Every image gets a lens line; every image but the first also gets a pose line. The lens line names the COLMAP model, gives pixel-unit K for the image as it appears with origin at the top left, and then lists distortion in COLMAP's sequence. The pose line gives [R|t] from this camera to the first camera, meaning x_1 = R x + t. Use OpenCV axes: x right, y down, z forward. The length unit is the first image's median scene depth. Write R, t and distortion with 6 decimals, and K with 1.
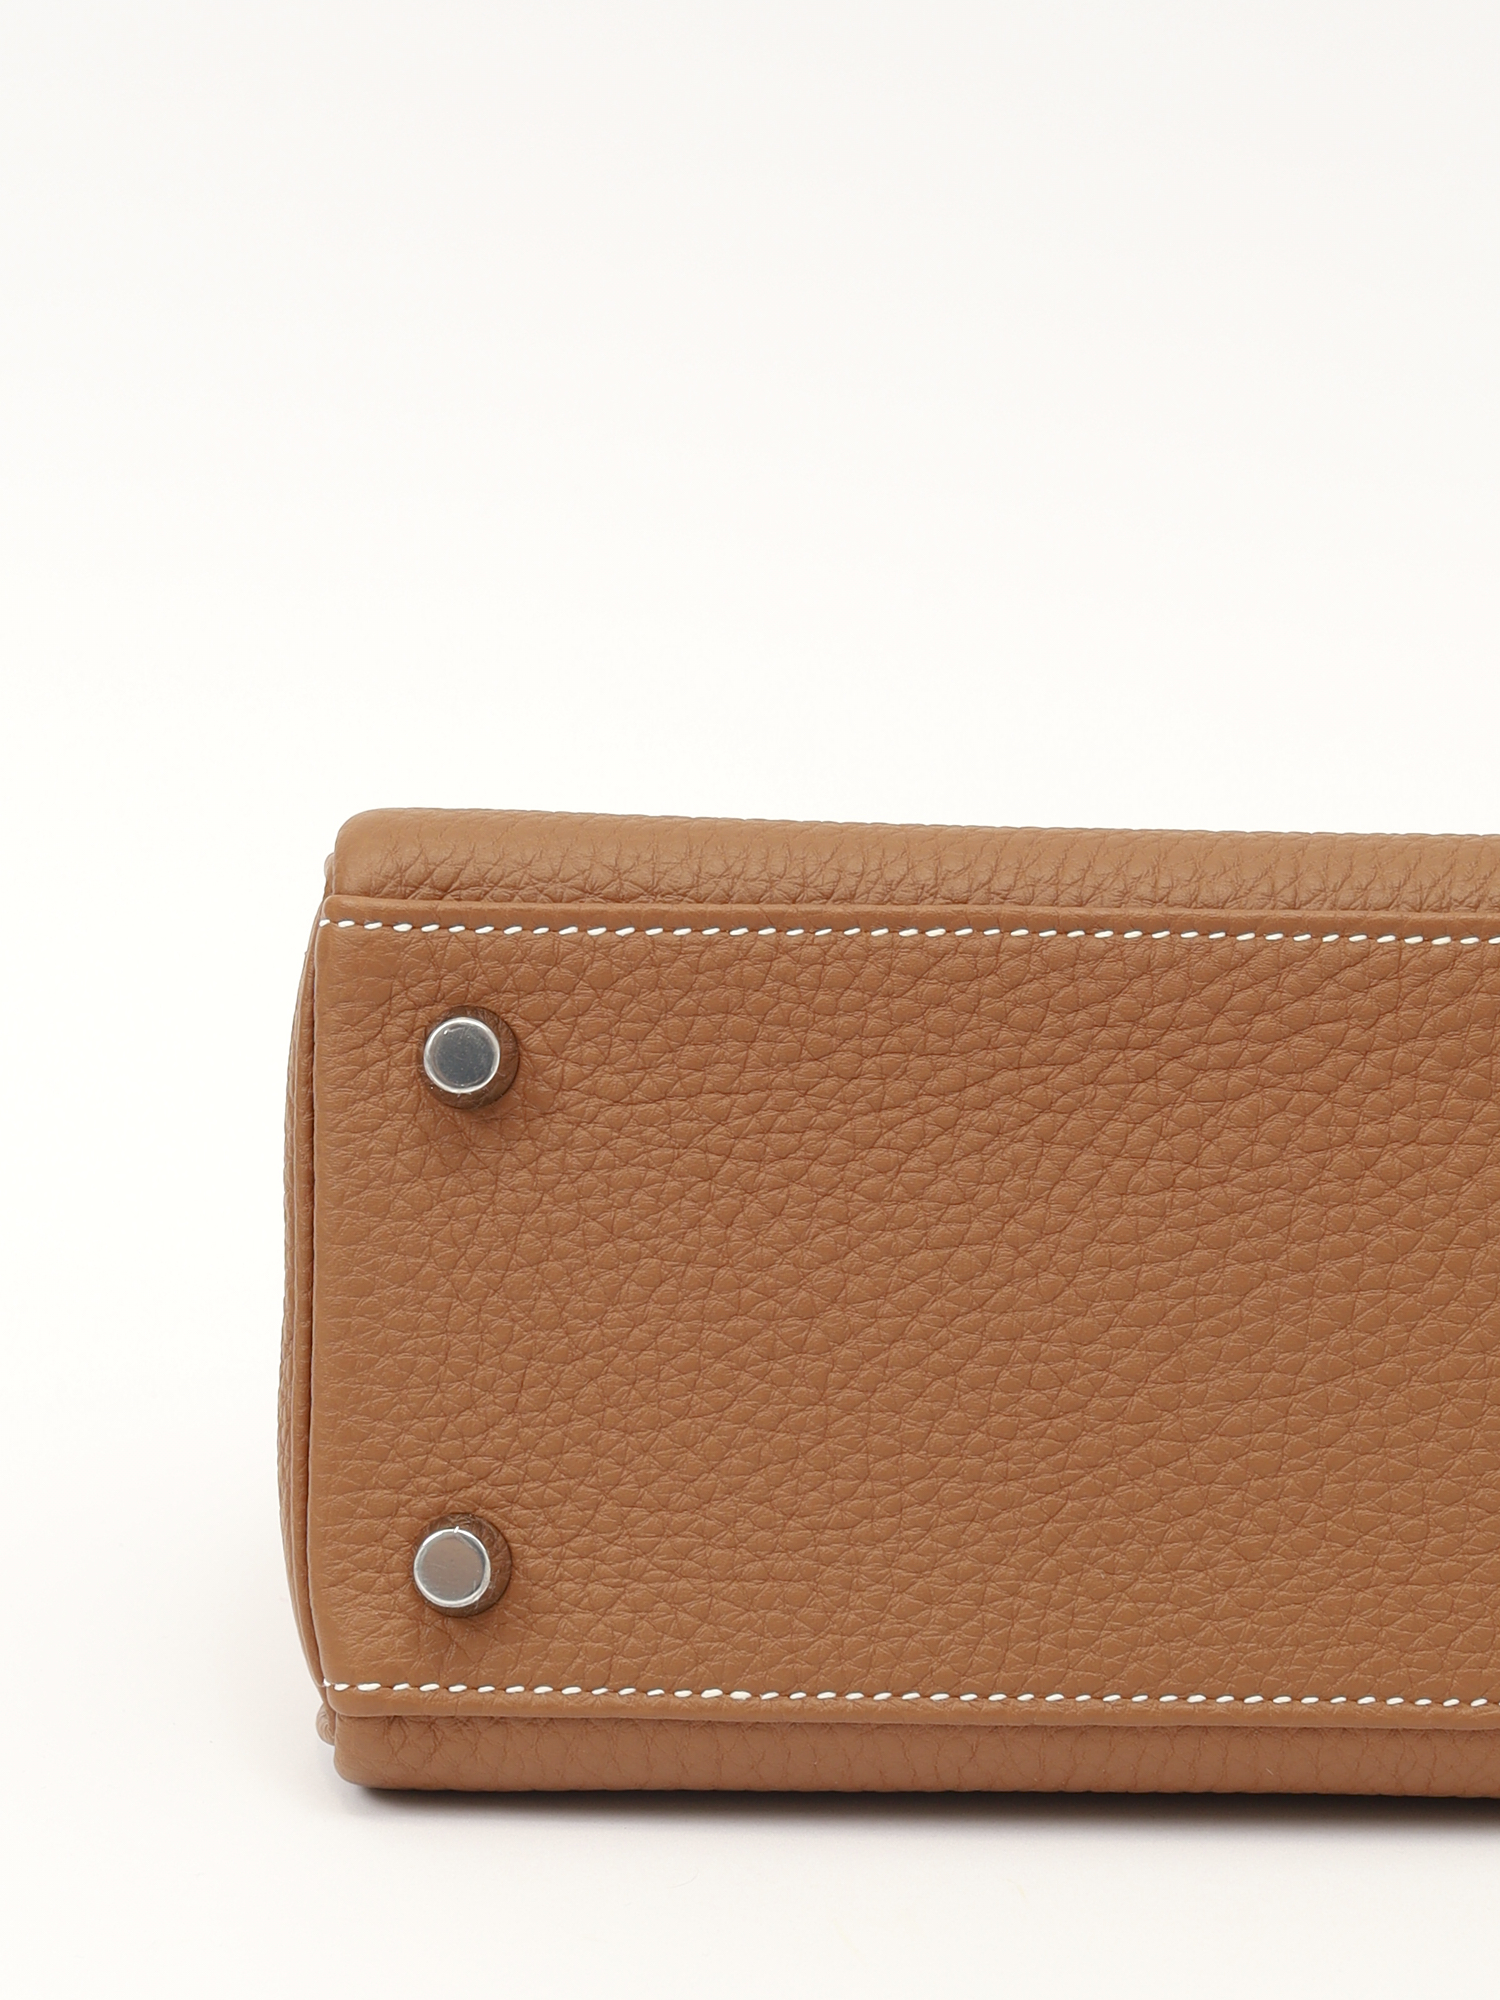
lens RADIAL K [[1917.9, 0, 749.9], [0, 1917.9, 996.9], [0, 0, 1]] dist [-0.020564, 0.000000]
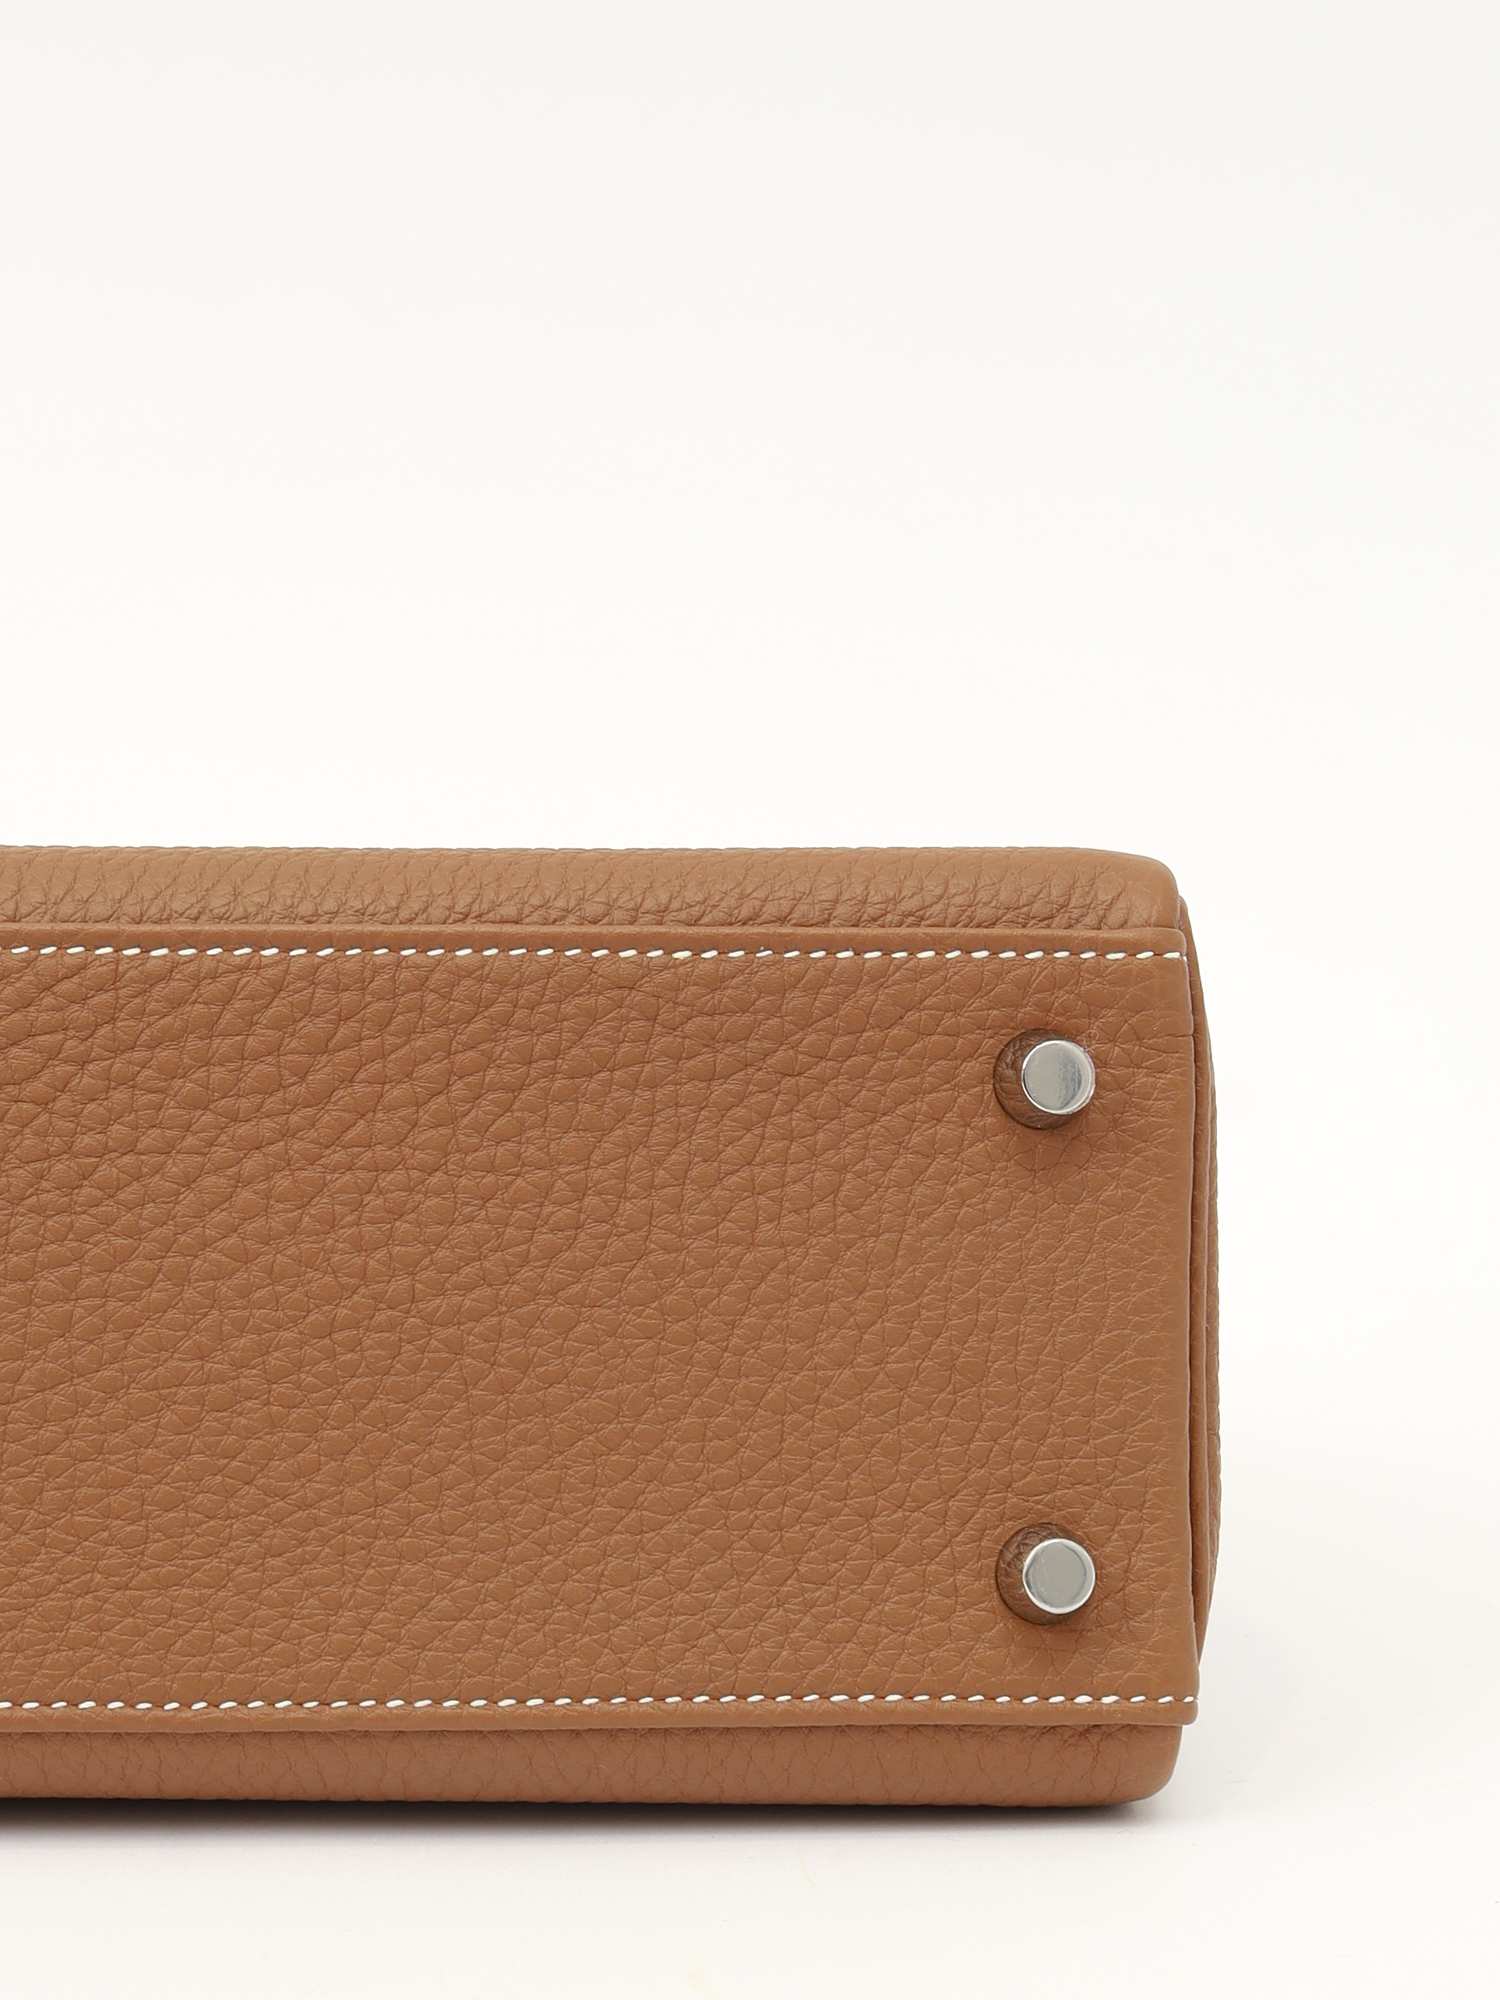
lens RADIAL K [[1917.9, 0, 750.0], [0, 1917.9, 1003.3], [0, 0, 1]] dist [-0.020564, 0.000000]
pose [[0.999105, -0.006272, 0.041839, 0.631528], [0.006268, 0.999980, 0.000209, -0.000662], [-0.041840, 0.000053, 0.999124, -0.023331]]
